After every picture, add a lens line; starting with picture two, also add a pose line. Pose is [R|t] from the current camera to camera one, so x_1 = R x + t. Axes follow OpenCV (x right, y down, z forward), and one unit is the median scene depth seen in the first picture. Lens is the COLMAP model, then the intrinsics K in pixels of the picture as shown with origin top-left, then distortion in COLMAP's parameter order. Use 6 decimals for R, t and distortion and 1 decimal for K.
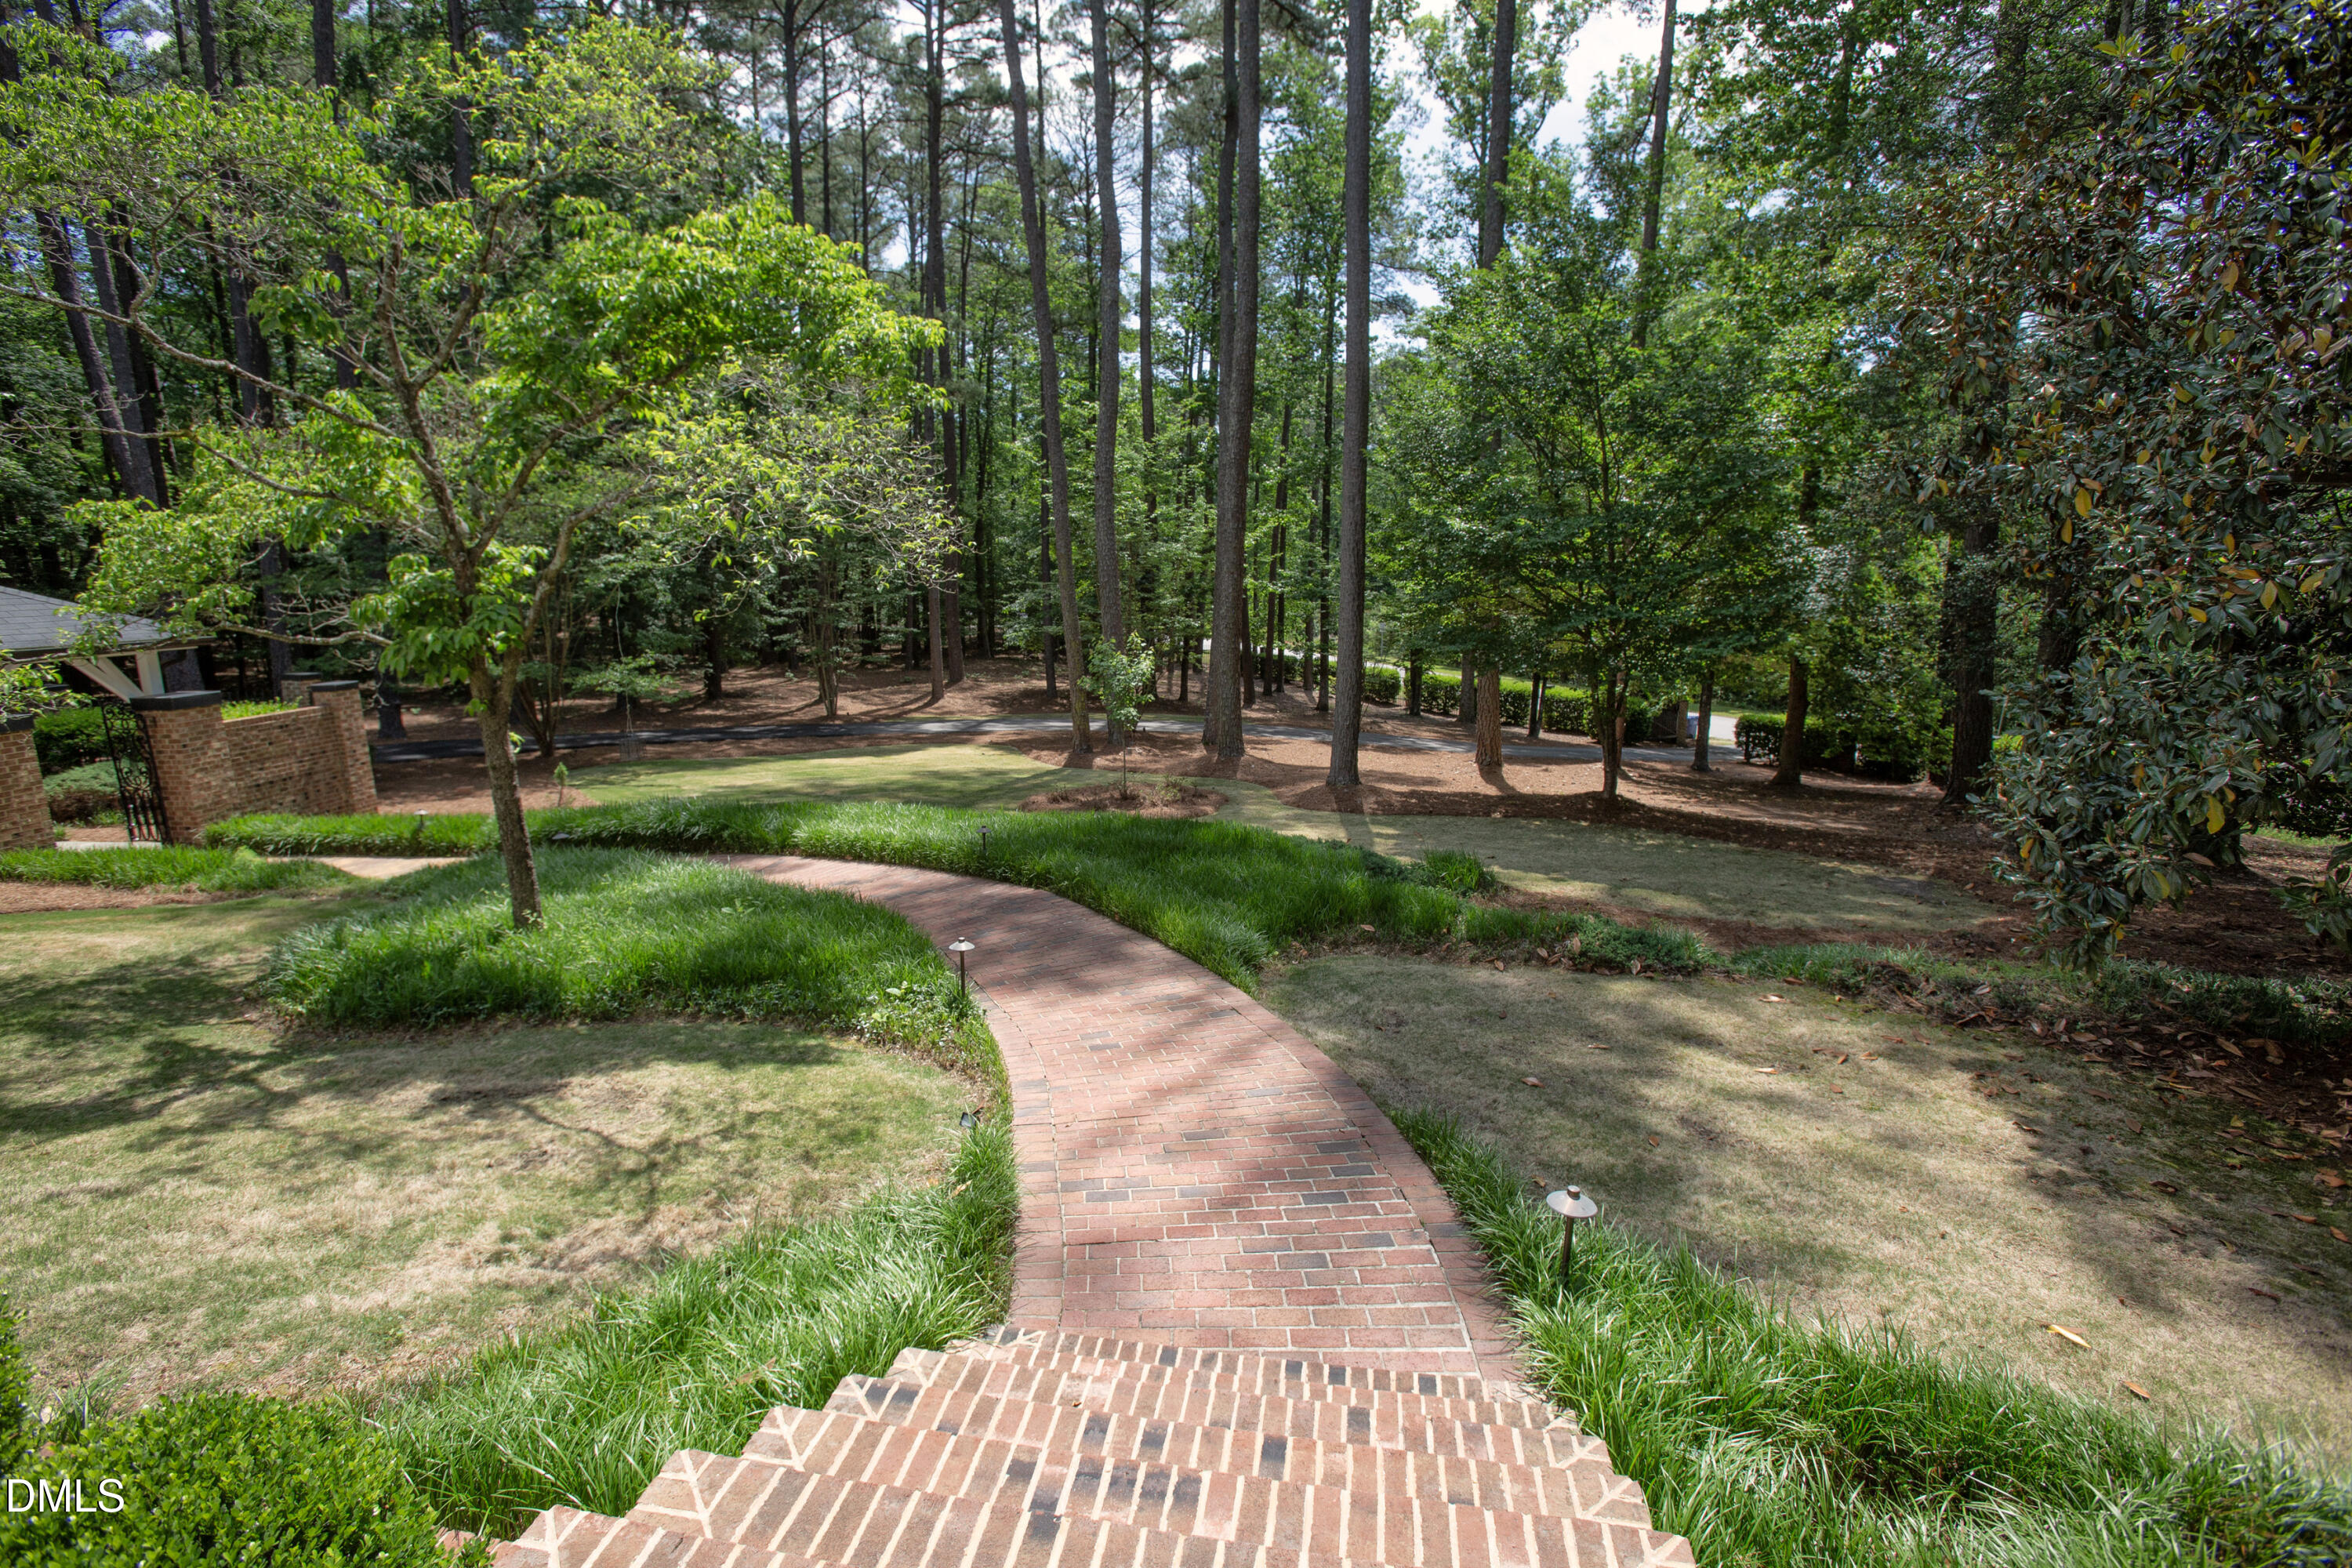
lens RADIAL K [[1059.9, 0, 1164.9], [0, 1059.9, 757.0], [0, 0, 1]] dist [-0.082254, 0.031637]
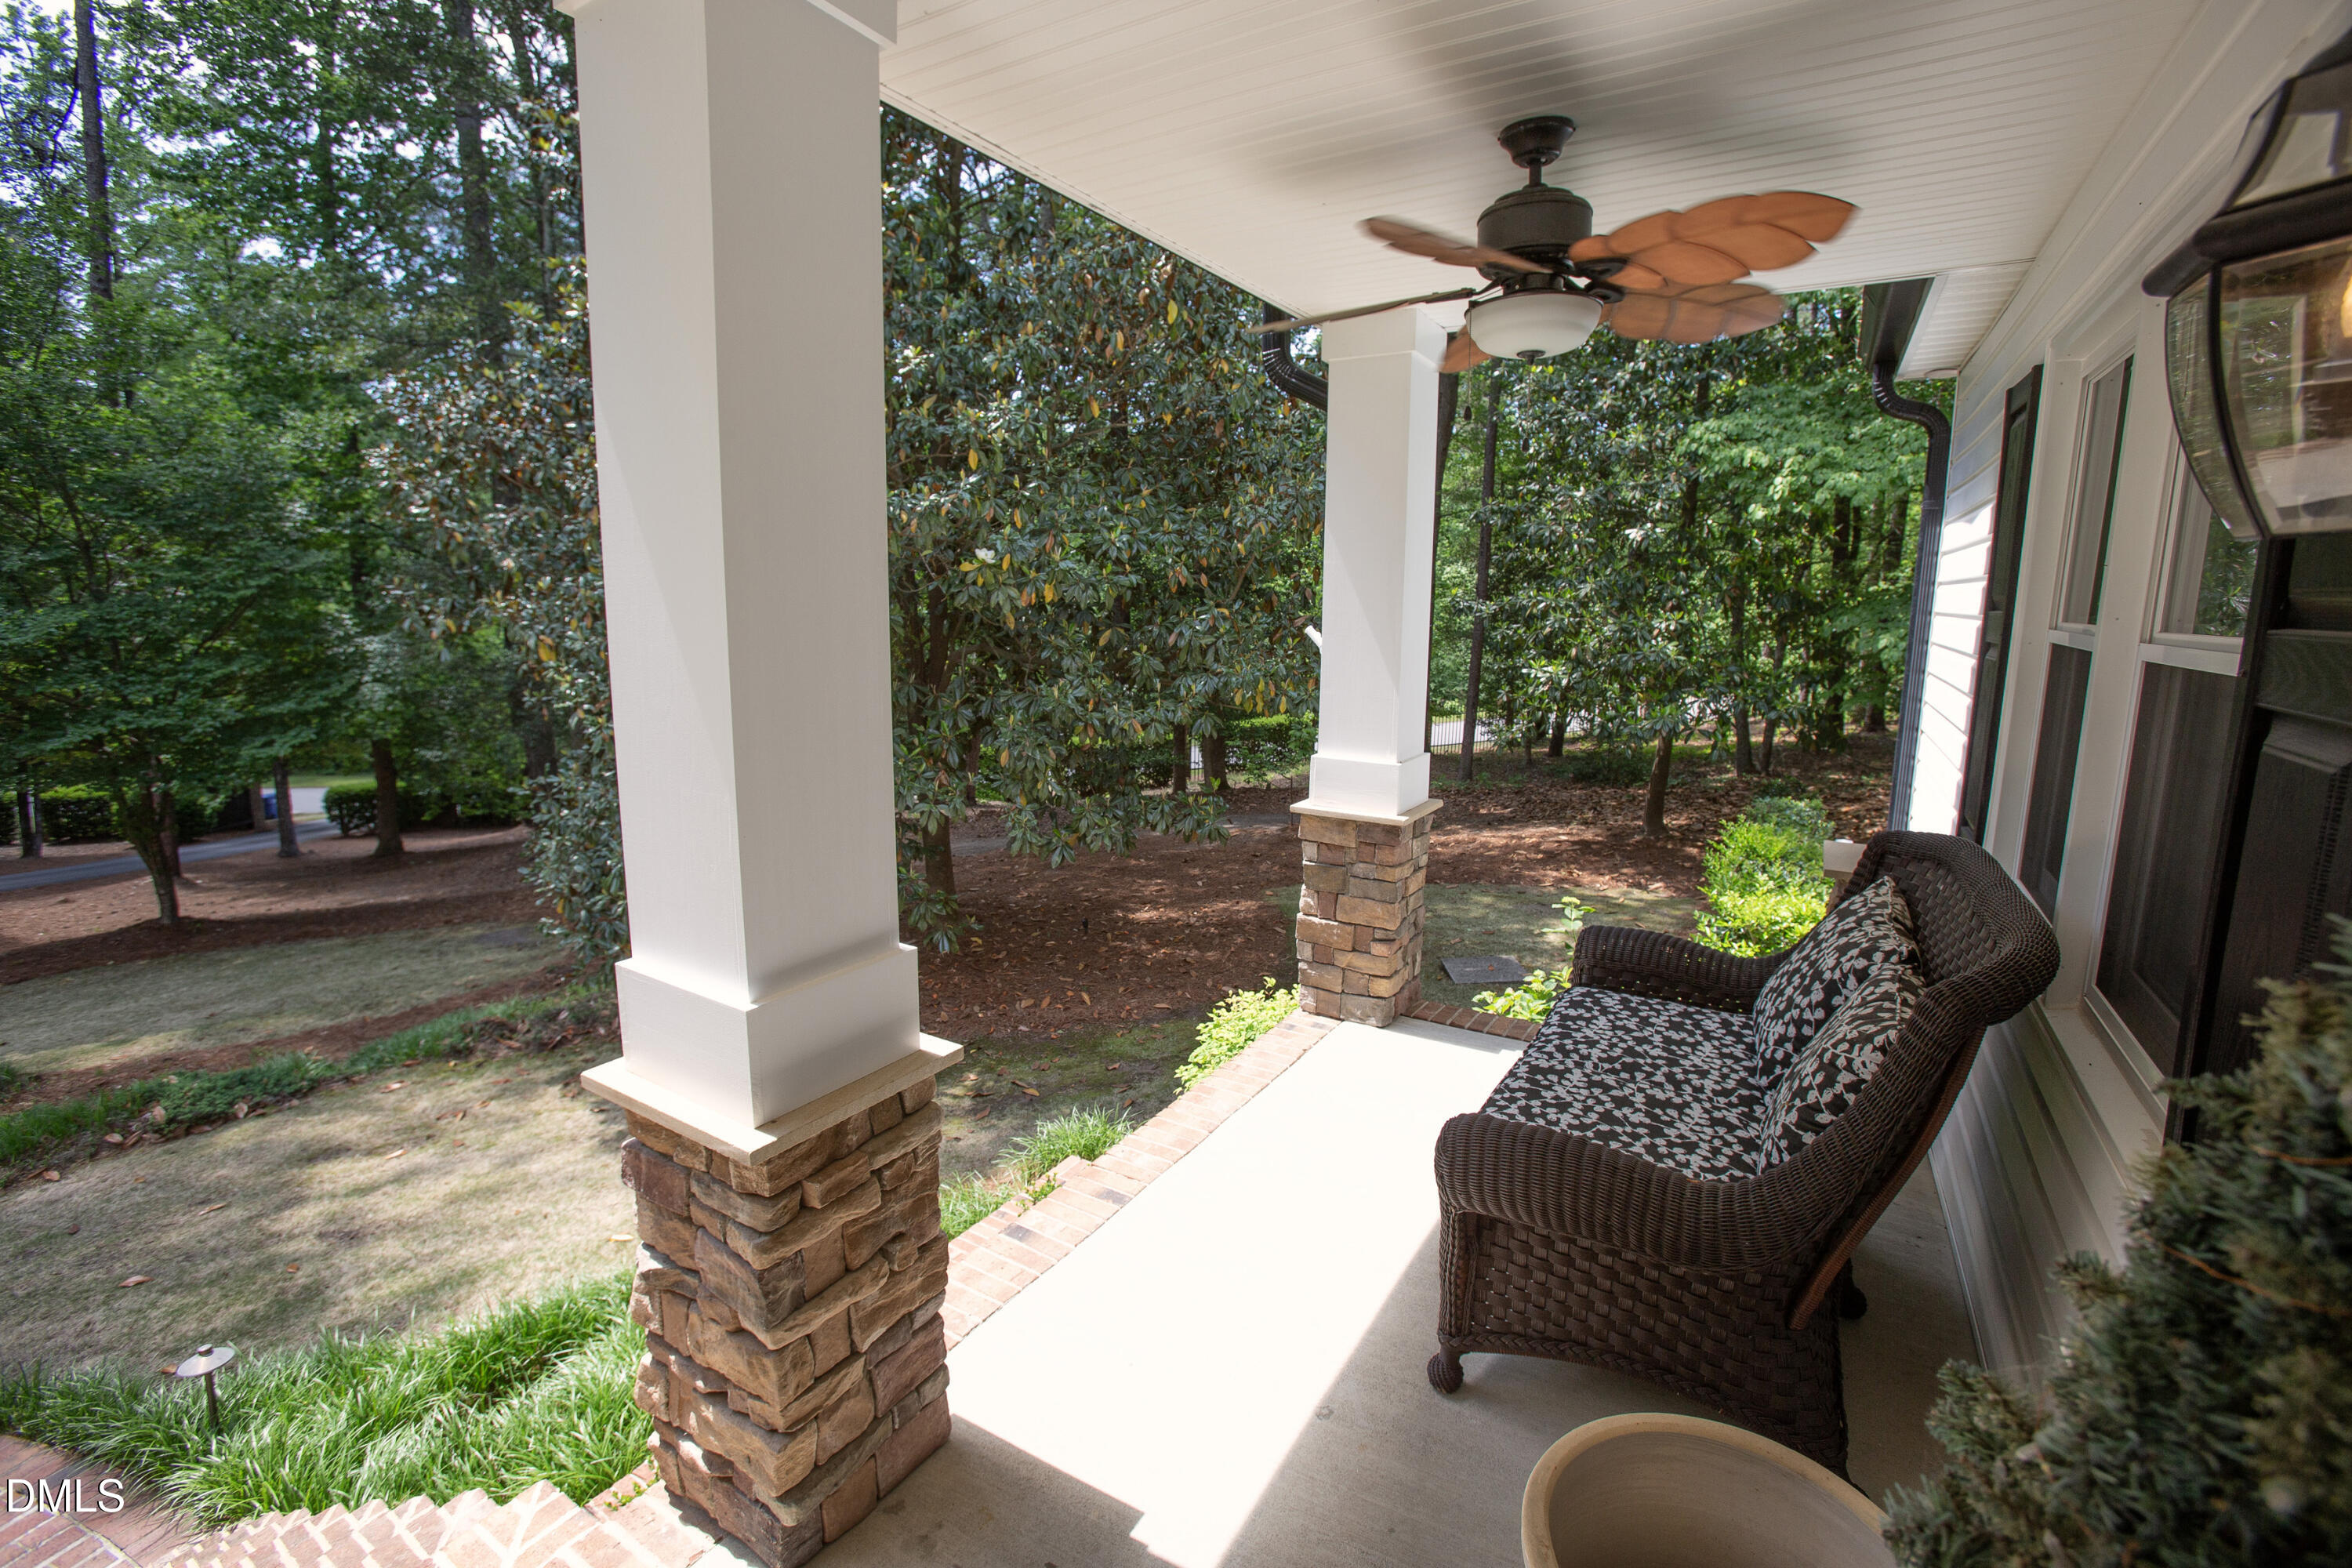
lens RADIAL K [[1055.5, 0, 1161.8], [0, 1055.5, 759.3], [0, 0, 1]] dist [-0.043881, 0.013034]
pose [[0.371492, -0.133562, 0.918779, -0.066959], [0.162065, 0.983734, 0.077476, -0.057286], [-0.914182, 0.120120, 0.387095, -0.203690]]
